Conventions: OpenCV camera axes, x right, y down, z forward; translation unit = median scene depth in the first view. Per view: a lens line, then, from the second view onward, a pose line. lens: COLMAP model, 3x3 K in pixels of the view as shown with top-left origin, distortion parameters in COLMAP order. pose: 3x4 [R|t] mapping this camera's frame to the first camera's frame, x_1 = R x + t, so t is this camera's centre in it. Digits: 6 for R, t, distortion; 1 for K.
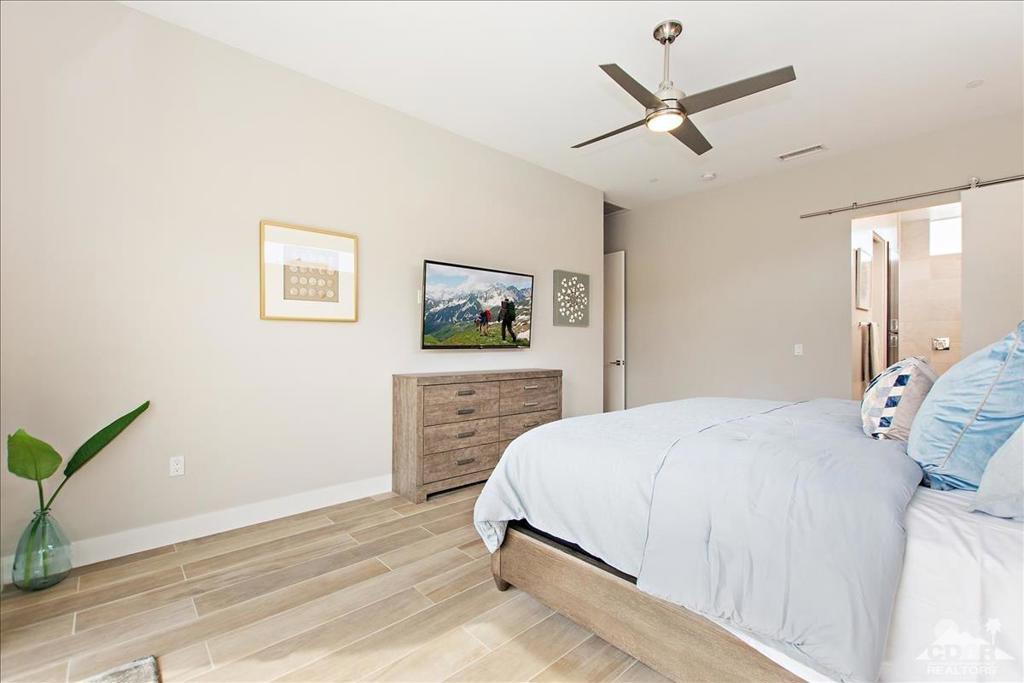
lens RADIAL K [[441.6, 0, 514.6], [0, 441.6, 341.5], [0, 0, 1]] dist [0.001937, 0.000207]
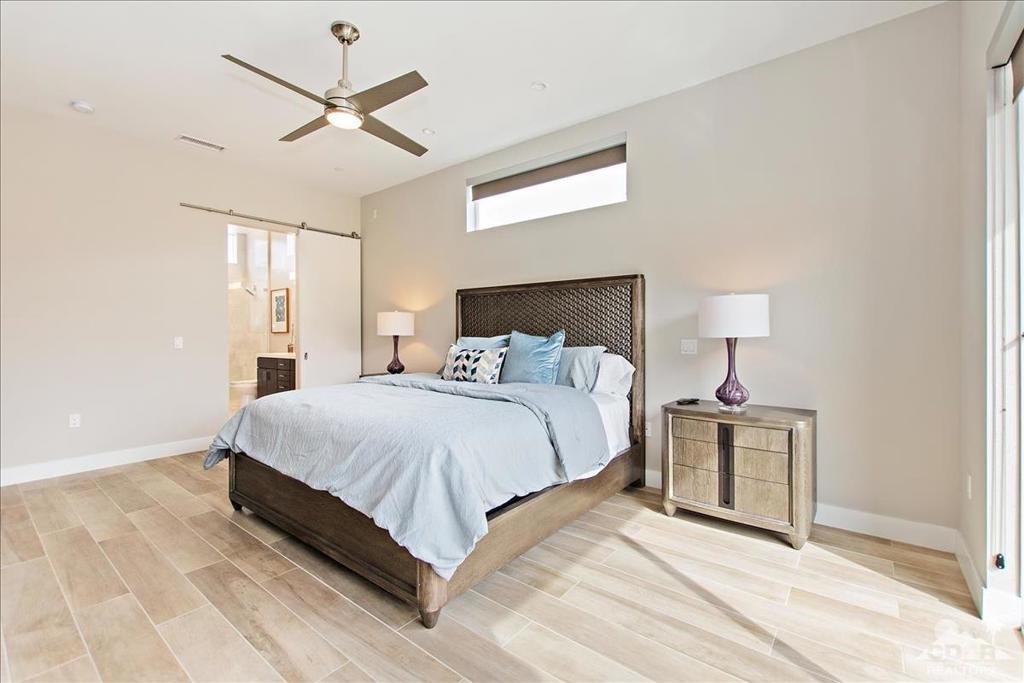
lens RADIAL K [[441.6, 0, 513.4], [0, 441.6, 335.1], [0, 0, 1]] dist [0.001937, 0.000207]
pose [[-0.170685, -0.011090, 0.985263, -0.937148], [0.001217, 0.999934, 0.011466, -0.022140], [-0.985325, 0.003156, -0.170661, 1.025389]]
